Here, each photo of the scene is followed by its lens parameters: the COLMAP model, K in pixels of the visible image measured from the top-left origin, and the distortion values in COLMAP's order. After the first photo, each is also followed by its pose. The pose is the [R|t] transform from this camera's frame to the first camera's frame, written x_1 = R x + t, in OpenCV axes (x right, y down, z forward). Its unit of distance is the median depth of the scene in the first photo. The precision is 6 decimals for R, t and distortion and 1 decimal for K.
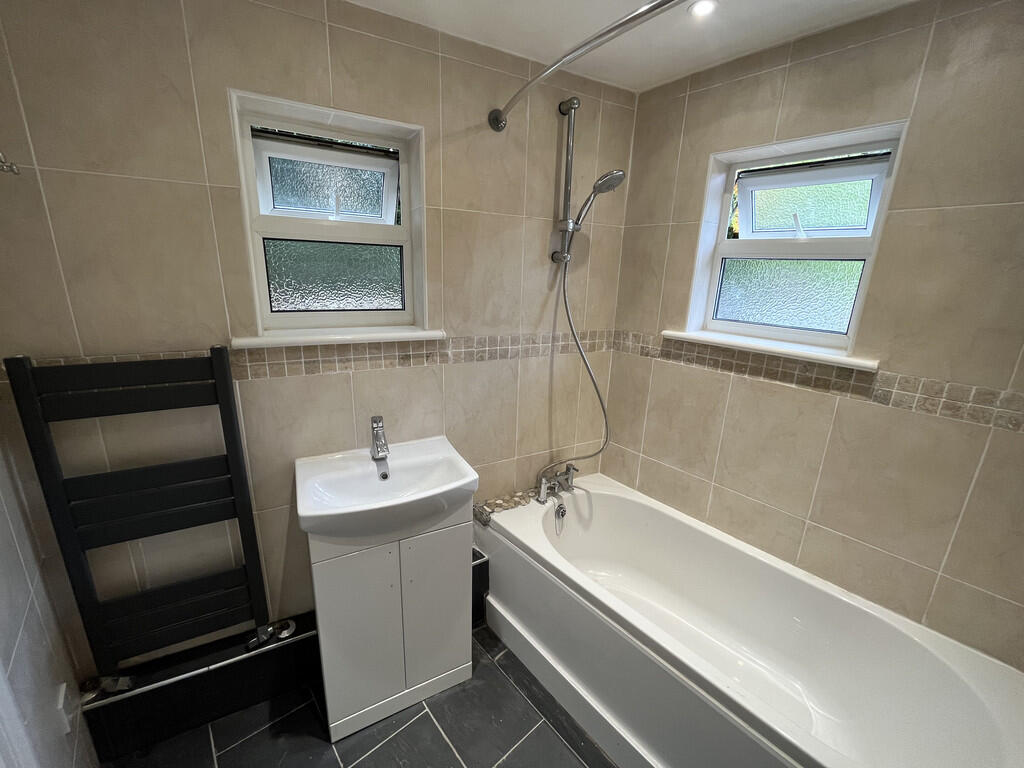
lens RADIAL K [[413.1, 0, 511.2], [0, 413.1, 382.4], [0, 0, 1]] dist [-0.003925, -0.000147]
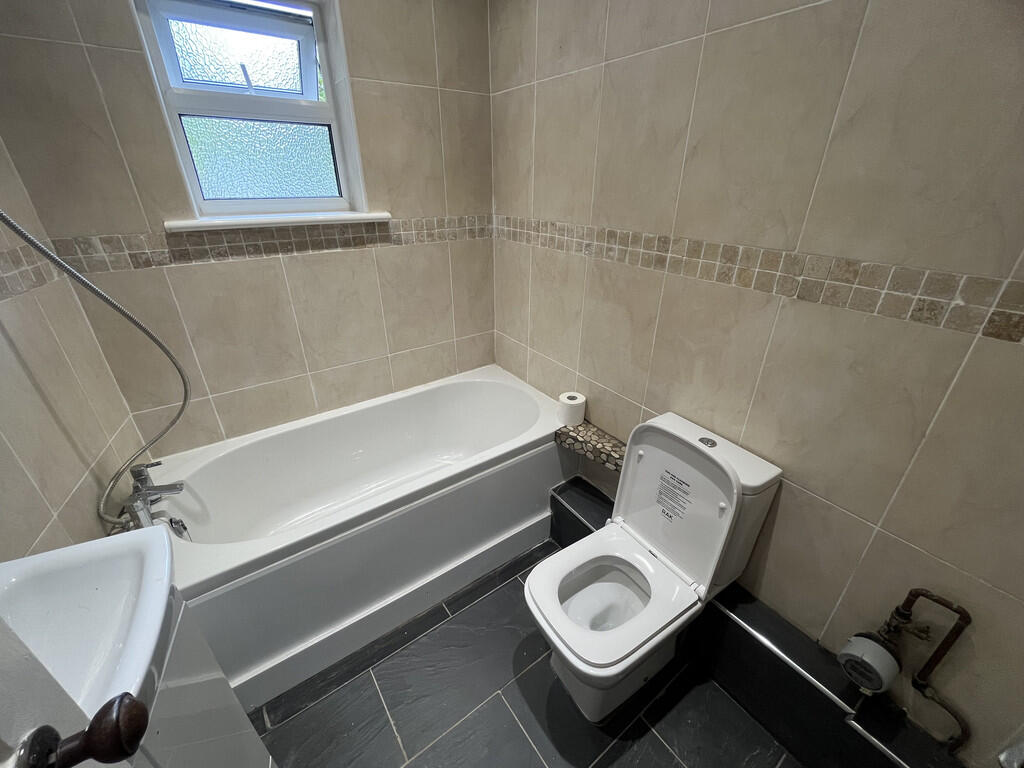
lens RADIAL K [[413.1, 0, 512.2], [0, 413.1, 382.4], [0, 0, 1]] dist [-0.003925, -0.000147]
pose [[0.085103, -0.470682, 0.878189, -0.370016], [0.265793, 0.860172, 0.435268, -0.040138], [-0.960266, 0.196374, 0.198307, 0.365760]]
